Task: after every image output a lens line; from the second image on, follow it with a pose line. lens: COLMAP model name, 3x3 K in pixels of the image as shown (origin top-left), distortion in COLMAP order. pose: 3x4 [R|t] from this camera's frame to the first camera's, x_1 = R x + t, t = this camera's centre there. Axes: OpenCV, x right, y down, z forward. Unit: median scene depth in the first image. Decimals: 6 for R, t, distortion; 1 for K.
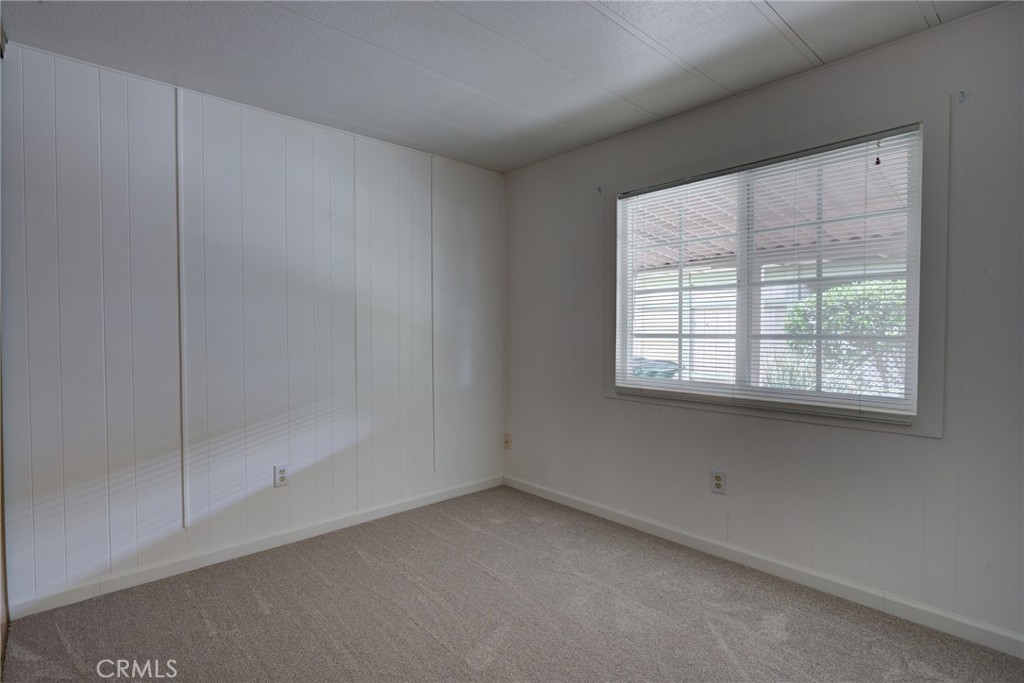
lens RADIAL K [[508.8, 0, 511.4], [0, 508.8, 338.7], [0, 0, 1]] dist [-0.000554, 0.001634]
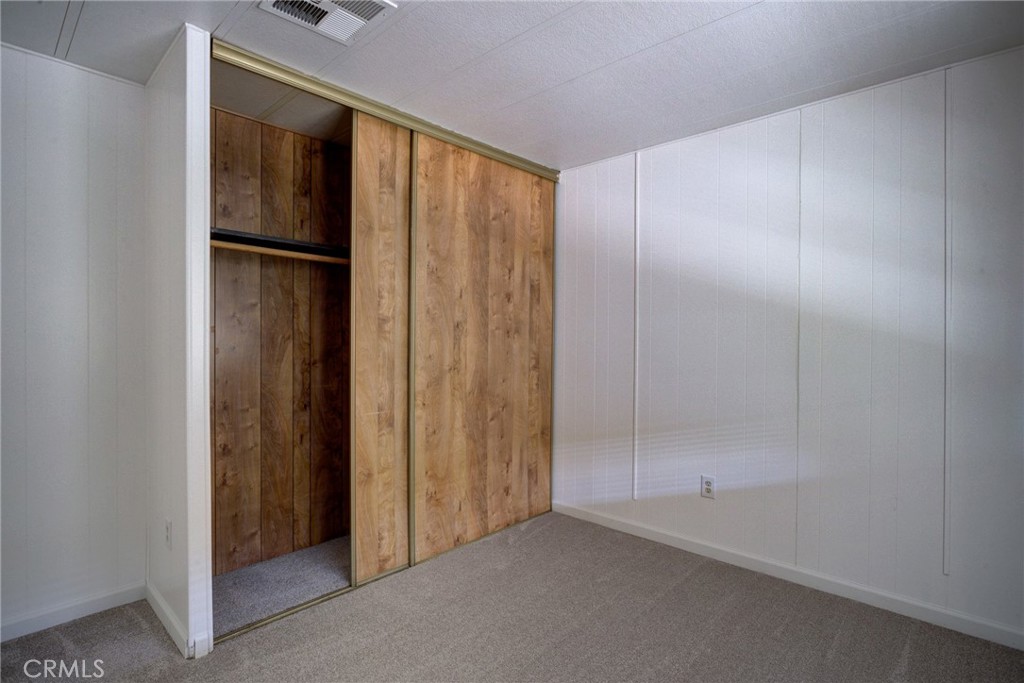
lens RADIAL K [[508.8, 0, 506.5], [0, 508.8, 339.9], [0, 0, 1]] dist [-0.000554, 0.001634]
pose [[0.088906, 0.003891, -0.996032, 0.515693], [-0.031111, 0.999515, 0.001128, -0.011584], [0.995554, 0.030887, 0.088984, 0.504026]]
